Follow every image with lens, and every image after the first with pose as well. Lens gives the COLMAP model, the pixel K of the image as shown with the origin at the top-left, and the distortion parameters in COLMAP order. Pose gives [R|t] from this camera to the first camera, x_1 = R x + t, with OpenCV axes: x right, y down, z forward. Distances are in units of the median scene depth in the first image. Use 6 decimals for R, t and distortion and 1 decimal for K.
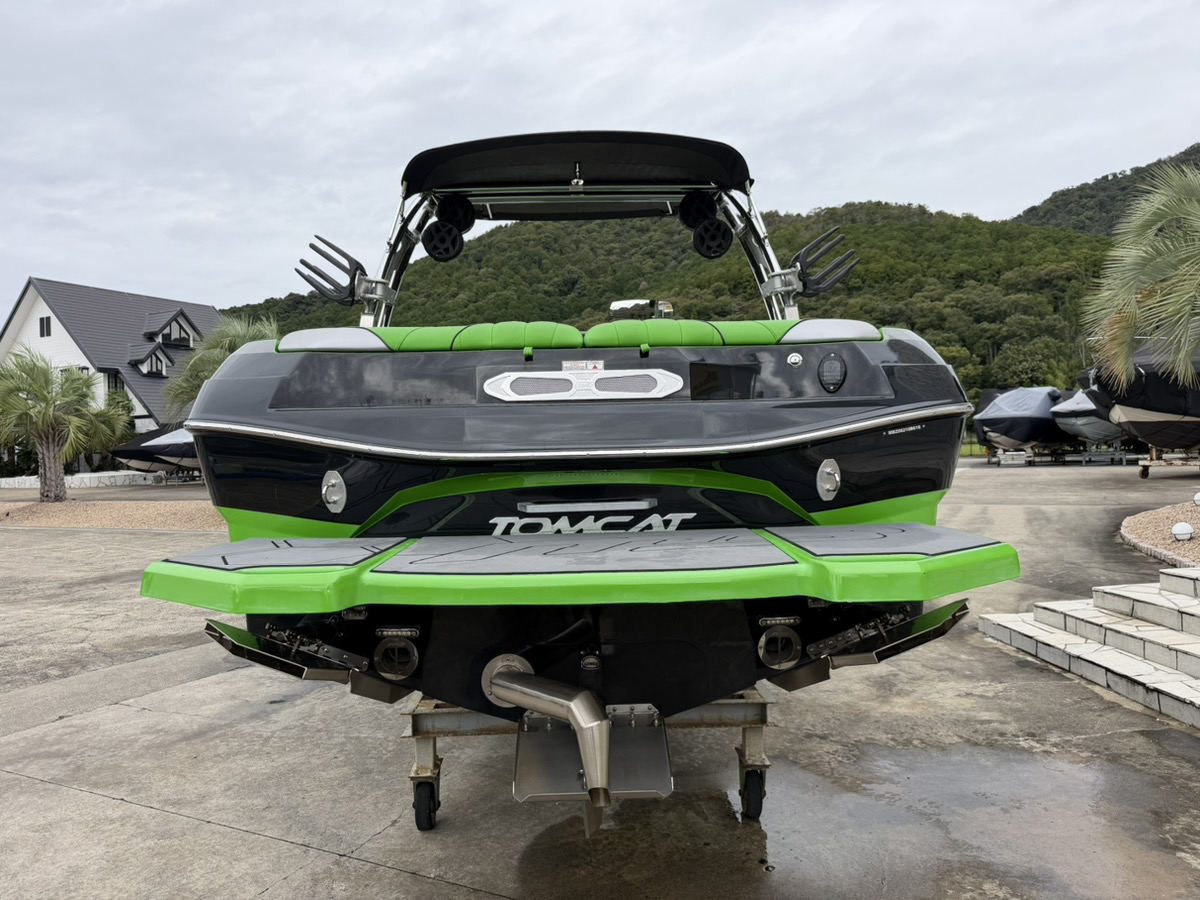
lens RADIAL K [[843.7, 0, 586.5], [0, 843.7, 463.7], [0, 0, 1]] dist [0.046165, -0.053632]
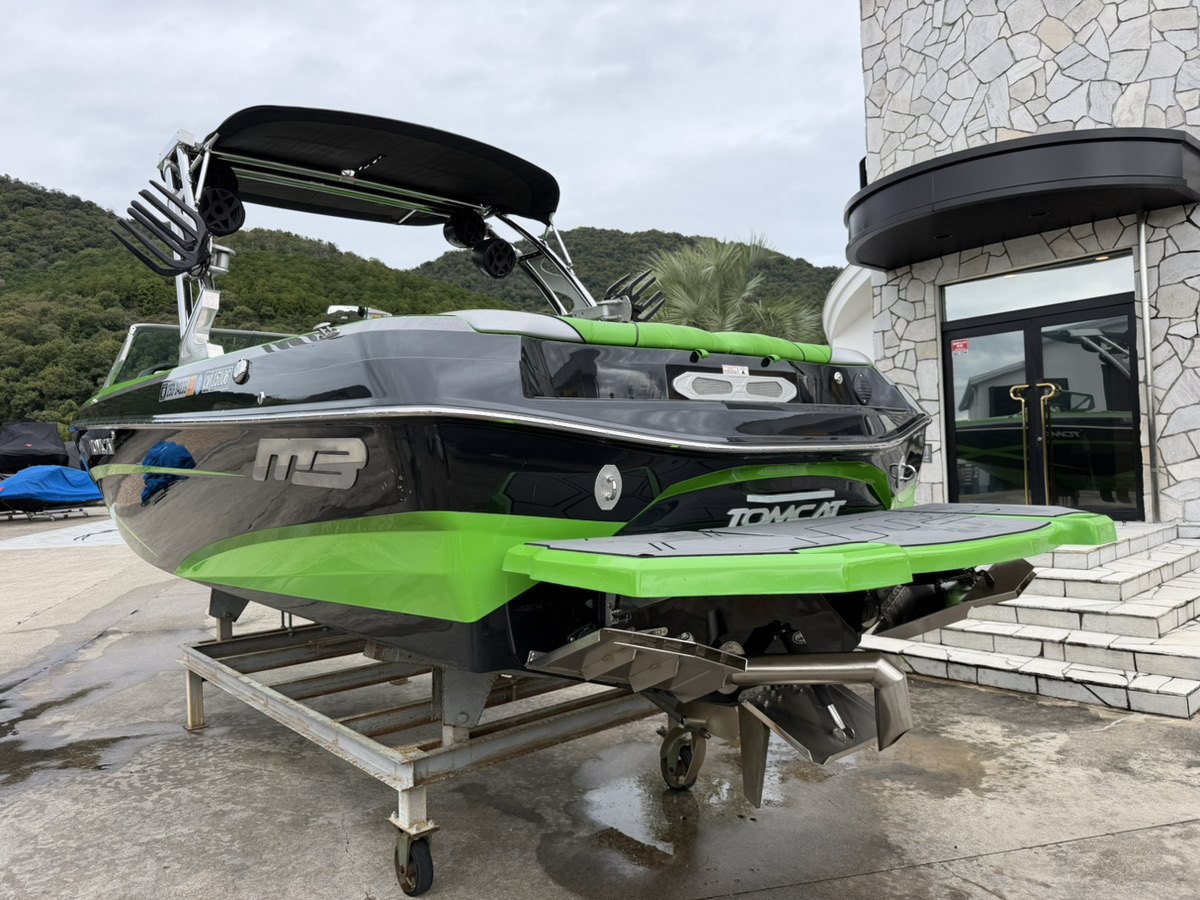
lens RADIAL K [[858.9, 0, 600.0], [0, 858.9, 450.0], [0, 0, 1]] dist [0.009833, -0.005999]
pose [[0.777978, 0.013408, 0.628148, -0.461964], [0.020314, 0.998713, -0.046477, 0.018938], [-0.627963, 0.048919, 0.776705, 0.141997]]
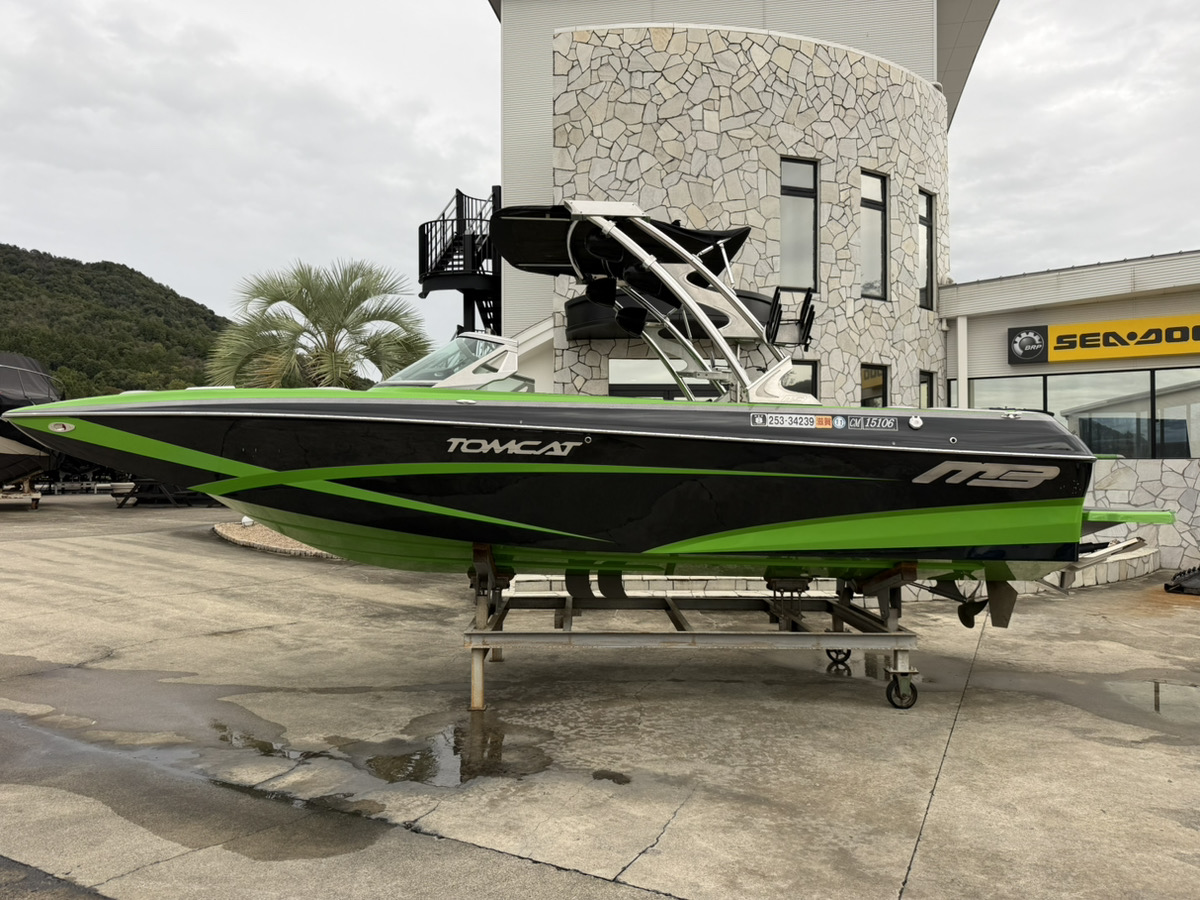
lens RADIAL K [[828.5, 0, 603.6], [0, 828.5, 471.0], [0, 0, 1]] dist [0.121677, -0.250181]
pose [[-0.002873, 0.026976, 0.999632, -1.378351], [0.009988, 0.999587, -0.026946, 0.014966], [-0.999946, 0.009907, -0.003141, 1.211271]]
